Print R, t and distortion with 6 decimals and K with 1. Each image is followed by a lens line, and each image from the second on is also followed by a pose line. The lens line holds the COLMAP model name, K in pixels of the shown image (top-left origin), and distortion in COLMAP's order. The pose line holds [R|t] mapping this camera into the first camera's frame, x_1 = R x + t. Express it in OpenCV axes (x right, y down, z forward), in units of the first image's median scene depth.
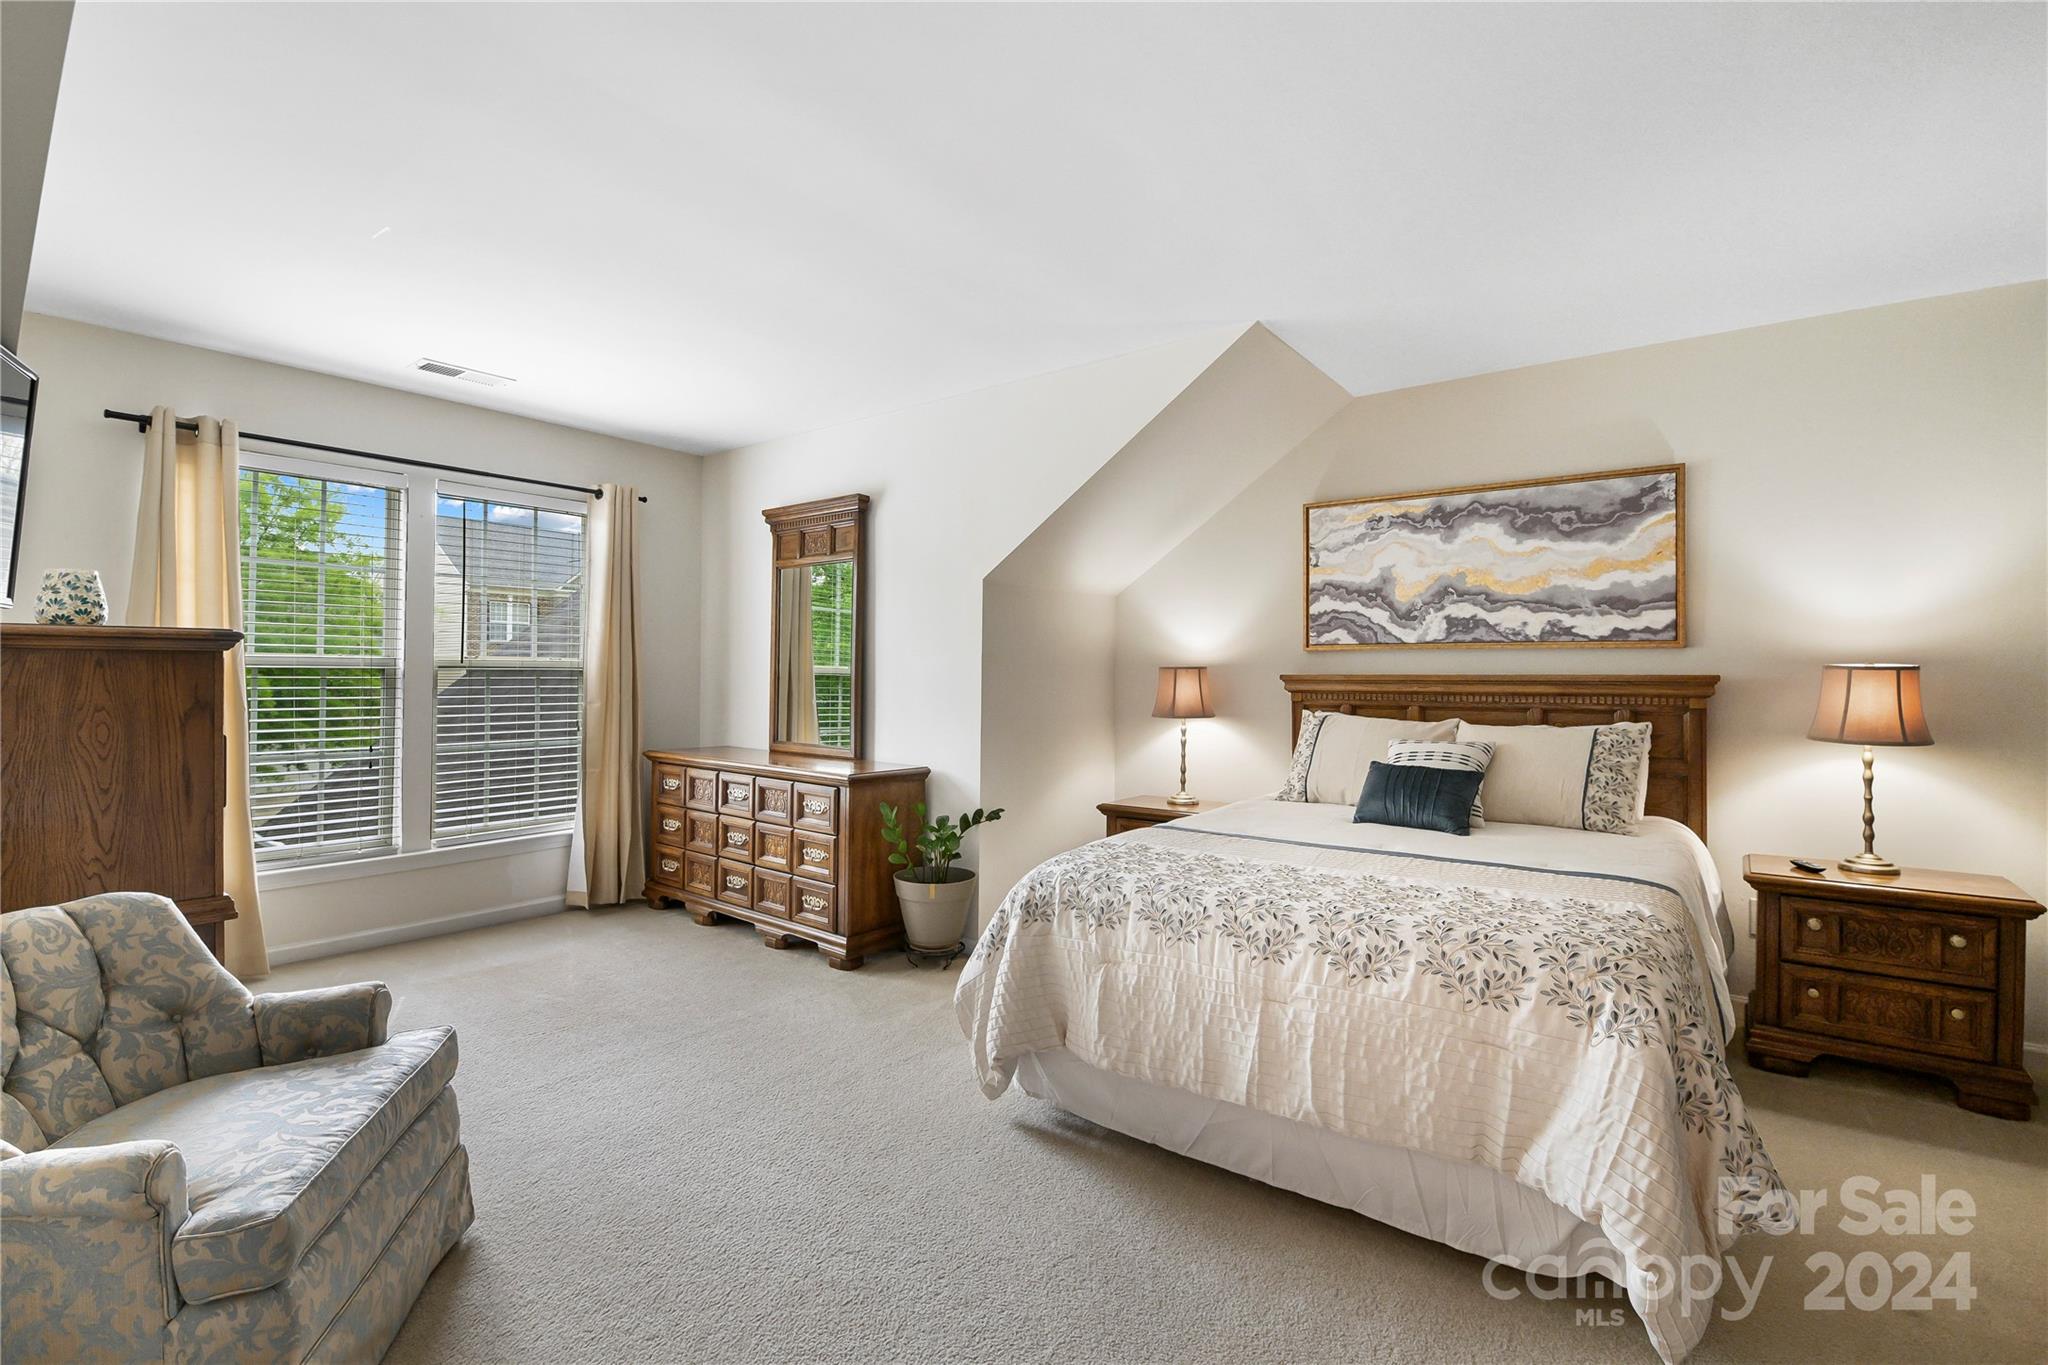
lens RADIAL K [[896.1, 0, 1020.2], [0, 896.1, 684.5], [0, 0, 1]] dist [-0.000610, 0.000071]
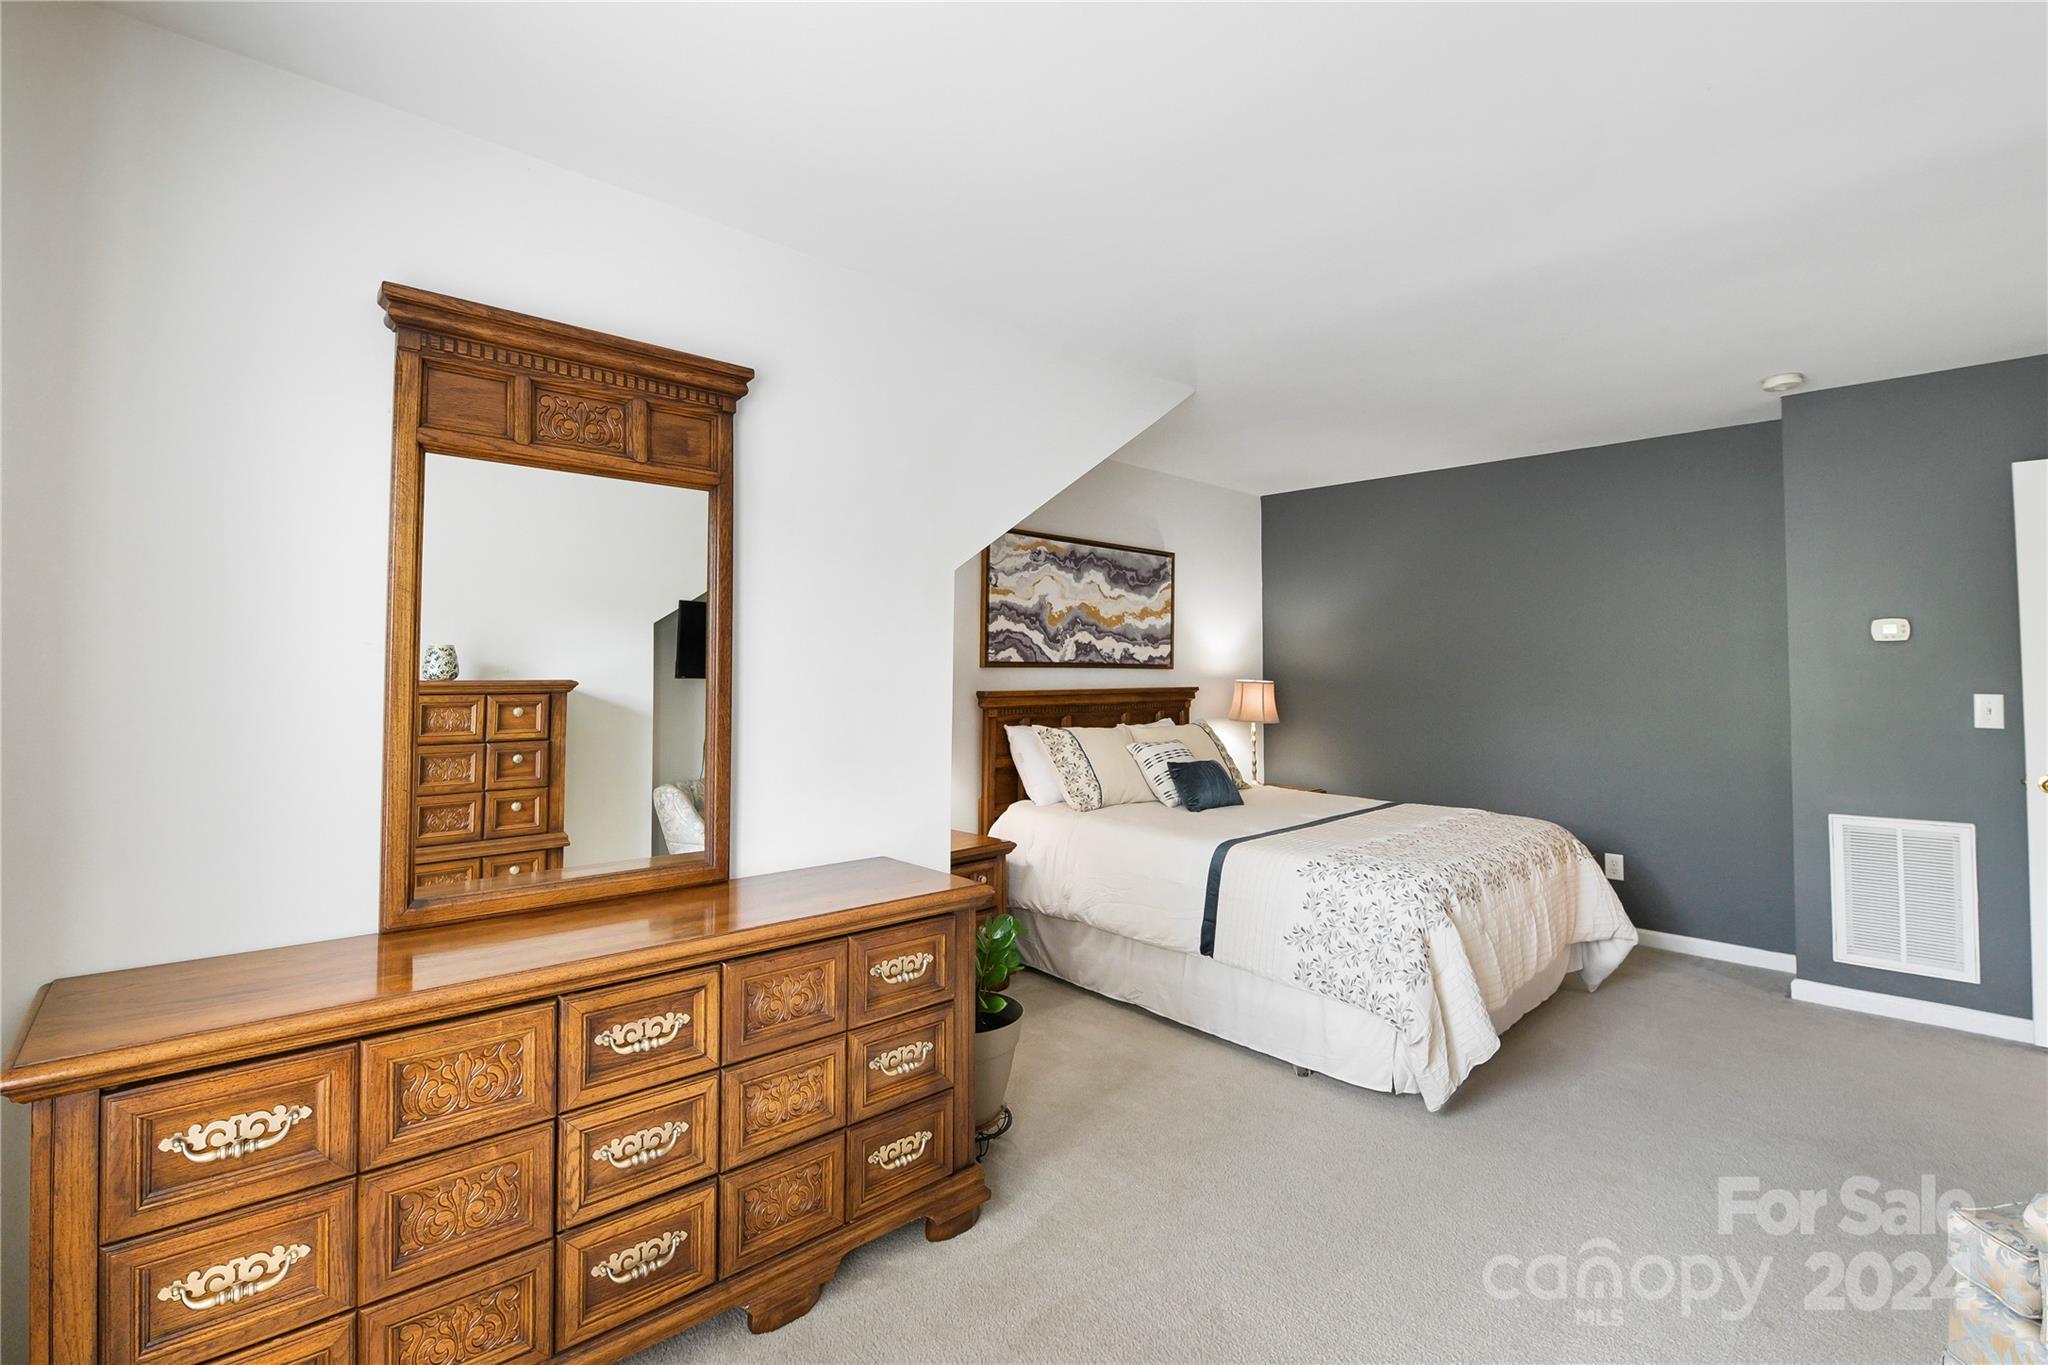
lens RADIAL K [[896.1, 0, 1024.4], [0, 896.1, 662.2], [0, 0, 1]] dist [-0.000610, 0.000071]
pose [[0.181451, 0.002302, 0.983397, -0.750461], [0.005528, 0.999979, -0.003361, -0.043823], [-0.983385, 0.006046, 0.181434, 0.849459]]
